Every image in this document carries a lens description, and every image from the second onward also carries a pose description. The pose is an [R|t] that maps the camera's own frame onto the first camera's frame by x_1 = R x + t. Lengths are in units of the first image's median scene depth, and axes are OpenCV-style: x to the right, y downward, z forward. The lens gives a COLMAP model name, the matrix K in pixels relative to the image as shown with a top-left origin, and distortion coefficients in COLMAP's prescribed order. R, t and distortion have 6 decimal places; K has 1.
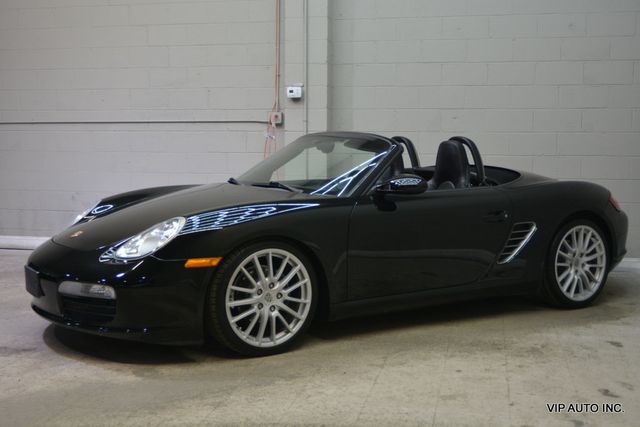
lens RADIAL K [[807.9, 0, 319.5], [0, 807.9, 212.8], [0, 0, 1]] dist [-0.006361, -0.017756]
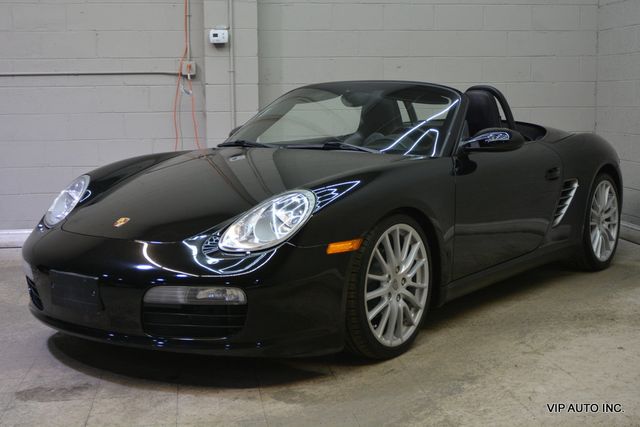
lens RADIAL K [[892.8, 0, 322.1], [0, 892.8, 213.4], [0, 0, 1]] dist [-0.008302, -0.041016]
pose [[0.936100, -0.059882, 0.346600, -0.429519], [0.047778, 0.997916, 0.043371, -0.008080], [-0.348474, -0.024039, 0.937010, 0.190514]]
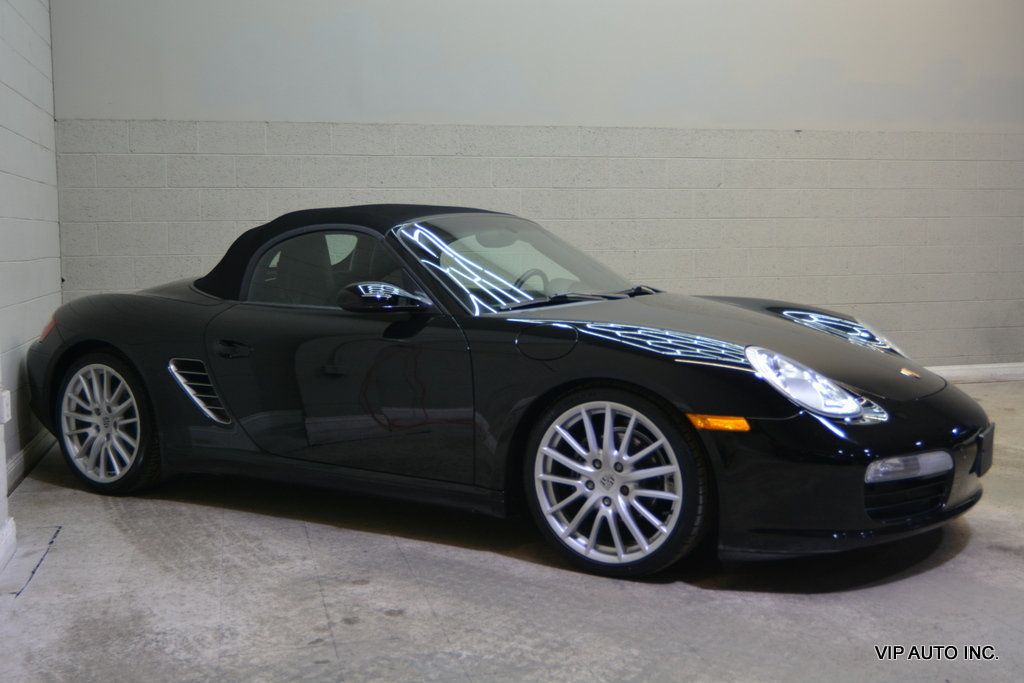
lens RADIAL K [[1073.9, 0, 509.4], [0, 1073.9, 342.0], [0, 0, 1]] dist [-0.017631, 0.002766]
pose [[-0.449705, -0.085212, 0.889103, -0.932001], [0.092009, 0.985723, 0.141010, -0.147277], [-0.888425, 0.145218, -0.435445, 1.703214]]
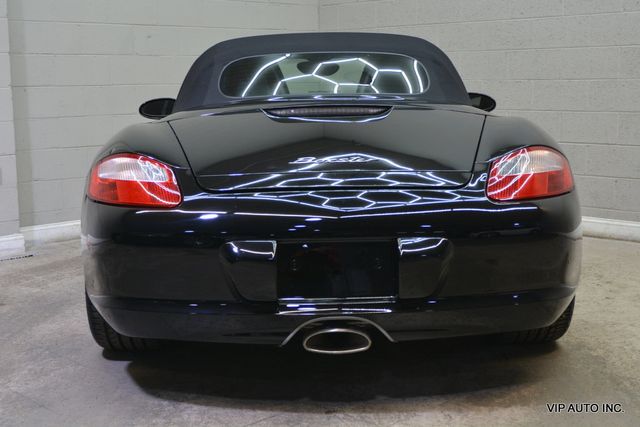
lens RADIAL K [[902.8, 0, 321.1], [0, 902.8, 213.9], [0, 0, 1]] dist [-0.009613, -0.029817]
pose [[0.545421, -0.135685, 0.827107, -0.802628], [0.093783, 0.990492, 0.100645, -0.035126], [-0.832899, 0.022675, 0.552960, 0.647139]]
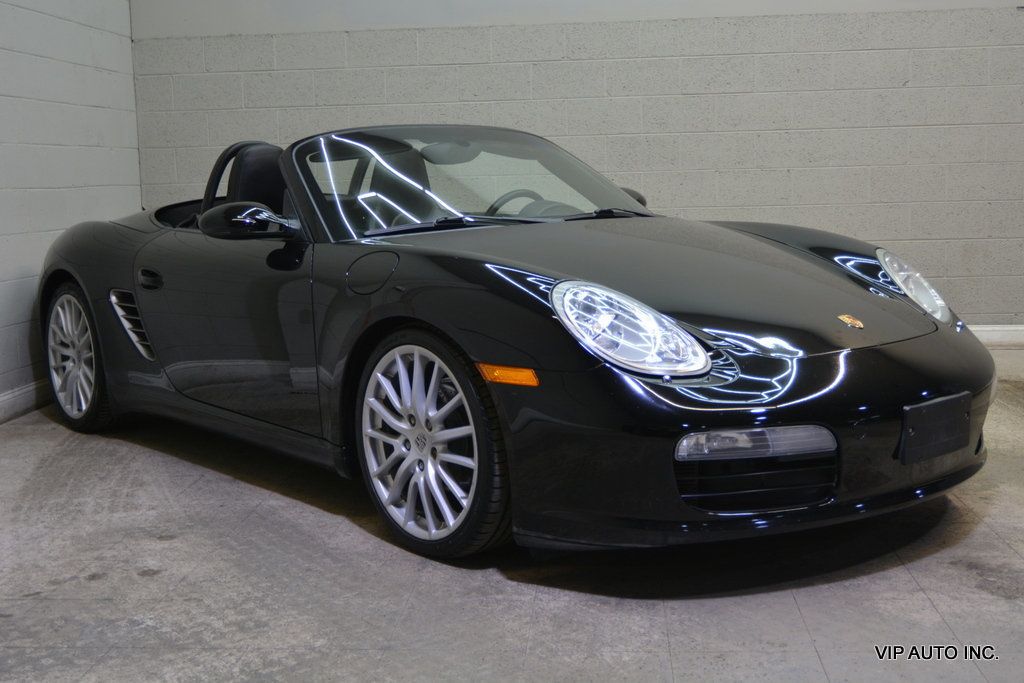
lens RADIAL K [[1216.3, 0, 512.5], [0, 1216.3, 340.0], [0, 0, 1]] dist [-0.010434, 0.008392]
pose [[-0.138707, -0.133702, 0.981267, -1.000802], [0.118729, 0.981453, 0.150510, -0.094388], [-0.983191, 0.137382, -0.120261, 1.335260]]
